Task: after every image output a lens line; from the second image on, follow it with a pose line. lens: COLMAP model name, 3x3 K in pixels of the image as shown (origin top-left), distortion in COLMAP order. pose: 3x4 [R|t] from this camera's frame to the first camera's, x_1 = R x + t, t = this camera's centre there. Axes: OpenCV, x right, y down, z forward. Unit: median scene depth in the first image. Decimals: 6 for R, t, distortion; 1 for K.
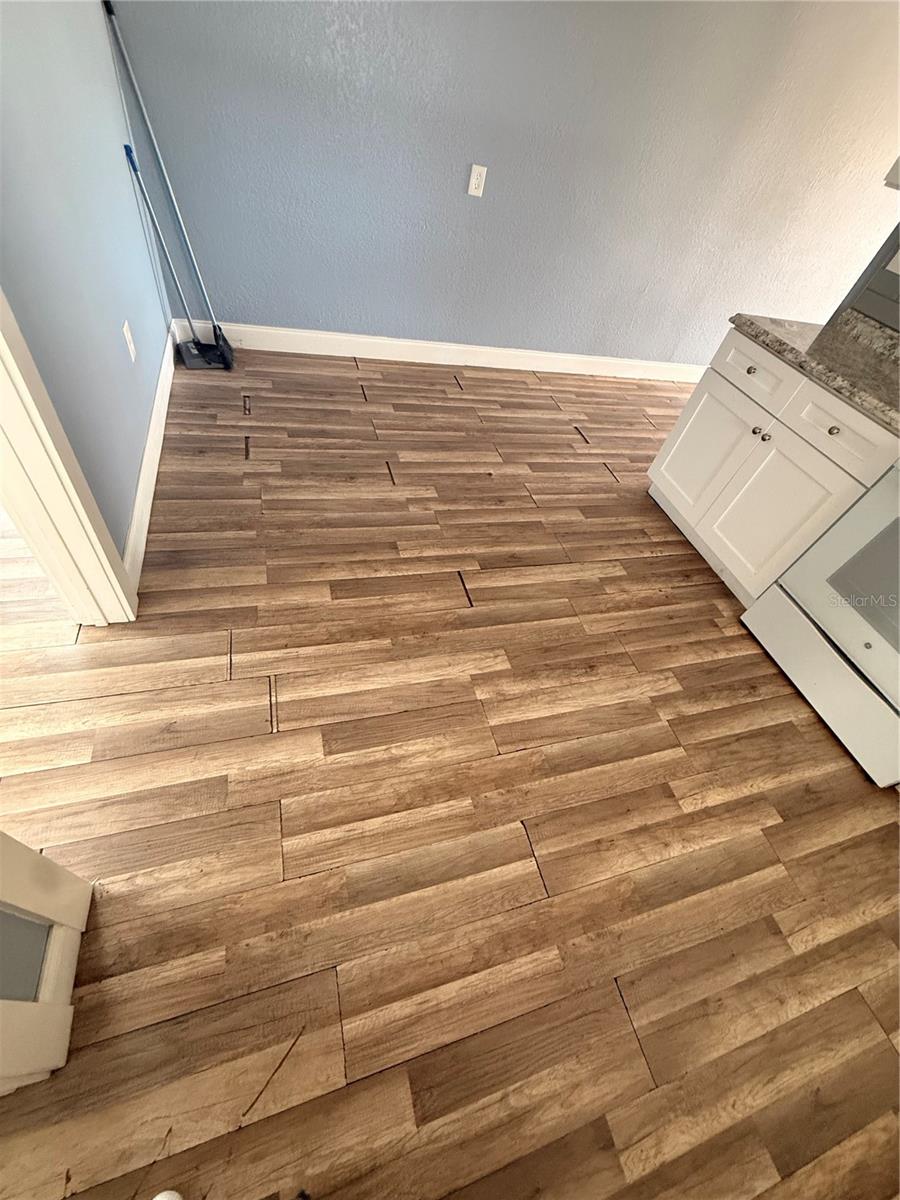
lens RADIAL K [[478.8, 0, 450.7], [0, 478.8, 600.5], [0, 0, 1]] dist [0.001418, -0.000172]
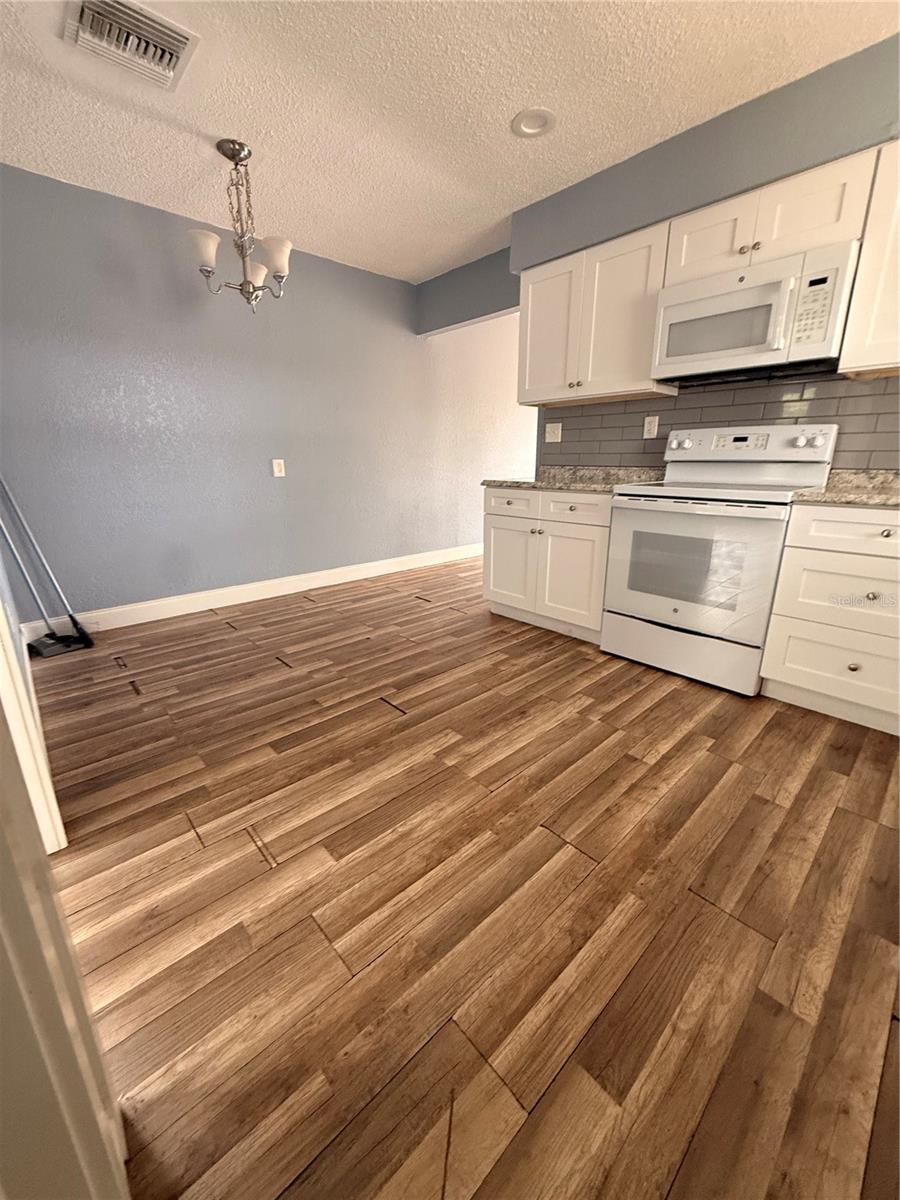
lens RADIAL K [[478.8, 0, 451.9], [0, 478.8, 594.9], [0, 0, 1]] dist [0.001418, -0.000172]
pose [[0.875775, -0.308274, 0.371463, -0.240777], [0.451874, 0.794214, -0.406243, 0.374535], [-0.169787, 0.523632, 0.834854, -0.099387]]
